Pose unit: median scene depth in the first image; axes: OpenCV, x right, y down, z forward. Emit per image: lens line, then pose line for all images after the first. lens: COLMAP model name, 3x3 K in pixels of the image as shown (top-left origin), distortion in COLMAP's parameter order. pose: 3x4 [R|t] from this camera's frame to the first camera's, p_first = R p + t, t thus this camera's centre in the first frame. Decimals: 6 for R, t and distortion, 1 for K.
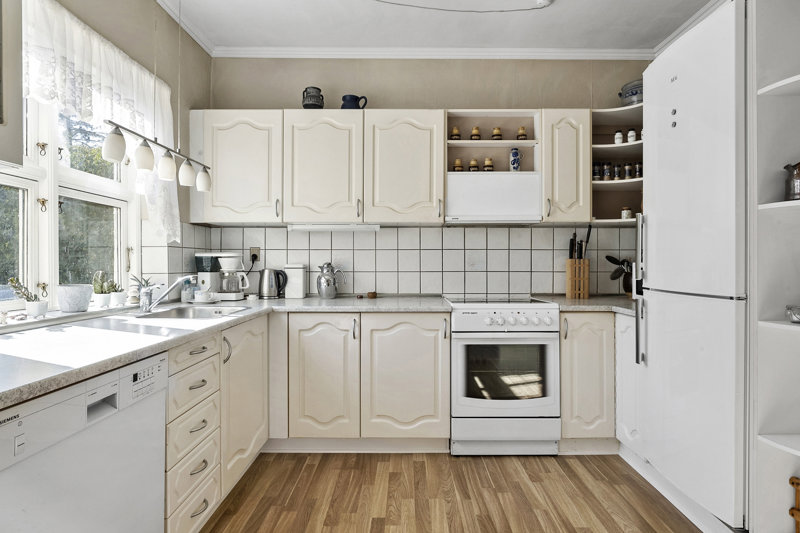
lens RADIAL K [[432.4, 0, 403.0], [0, 432.4, 261.5], [0, 0, 1]] dist [-0.023322, 0.001164]
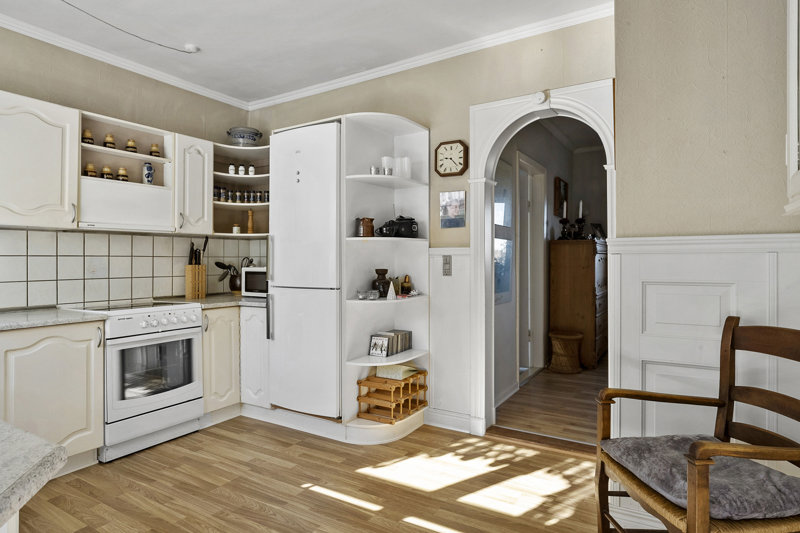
lens RADIAL K [[432.4, 0, 403.0], [0, 432.4, 261.5], [0, 0, 1]] dist [-0.023322, 0.001164]
pose [[0.528080, -0.003771, 0.849186, -0.319319], [0.005279, 0.999985, 0.001157, -0.014772], [-0.849178, 0.003872, 0.528092, -0.103633]]
